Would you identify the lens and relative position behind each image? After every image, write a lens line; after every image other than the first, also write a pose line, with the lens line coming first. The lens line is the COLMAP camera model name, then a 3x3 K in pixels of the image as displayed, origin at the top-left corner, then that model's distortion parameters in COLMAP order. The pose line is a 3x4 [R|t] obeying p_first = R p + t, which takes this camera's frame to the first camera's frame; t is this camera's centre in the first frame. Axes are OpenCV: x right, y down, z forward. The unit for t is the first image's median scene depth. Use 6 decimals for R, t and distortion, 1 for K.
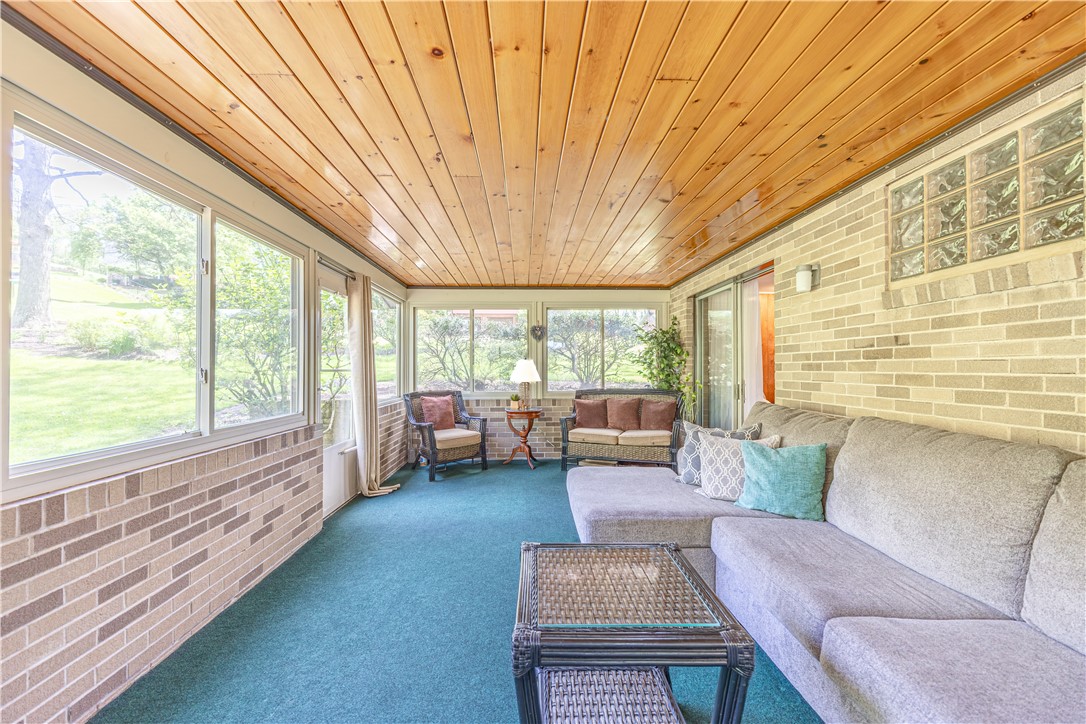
lens RADIAL K [[426.4, 0, 539.4], [0, 426.4, 363.4], [0, 0, 1]] dist [-0.010406, 0.000123]
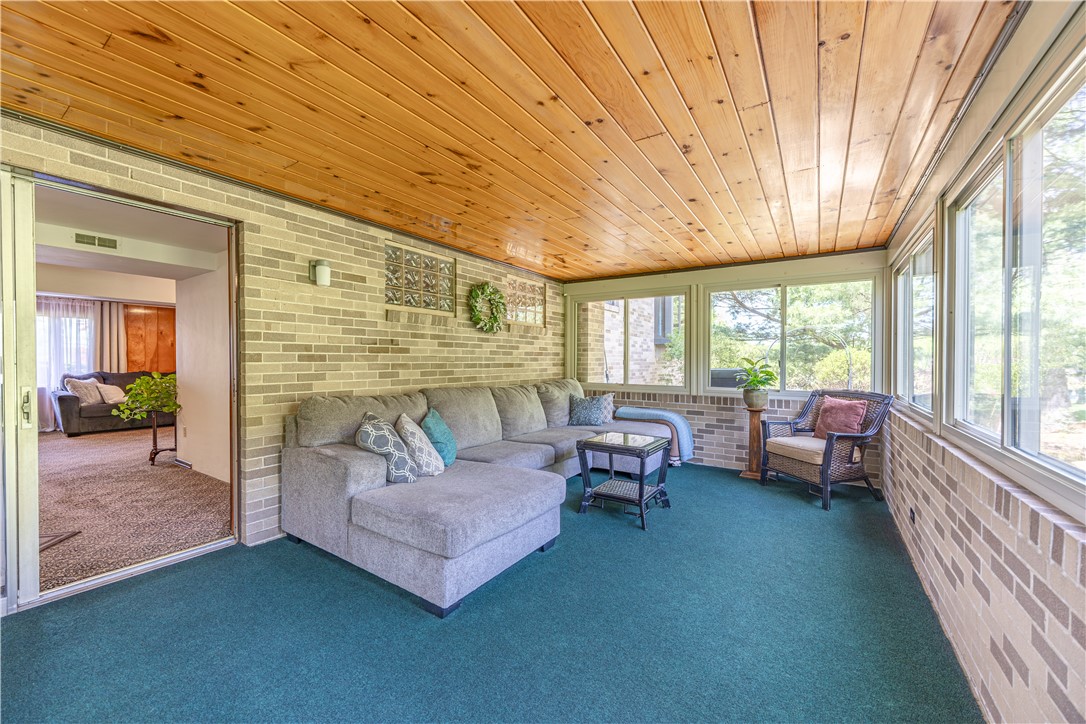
lens RADIAL K [[405.9, 0, 548.1], [0, 405.9, 366.1], [0, 0, 1]] dist [-0.001812, -0.000098]
pose [[-0.814292, -0.006677, 0.580417, -0.484045], [-0.006218, 0.999977, 0.002780, 0.026335], [-0.580422, -0.001346, -0.814315, 1.775612]]
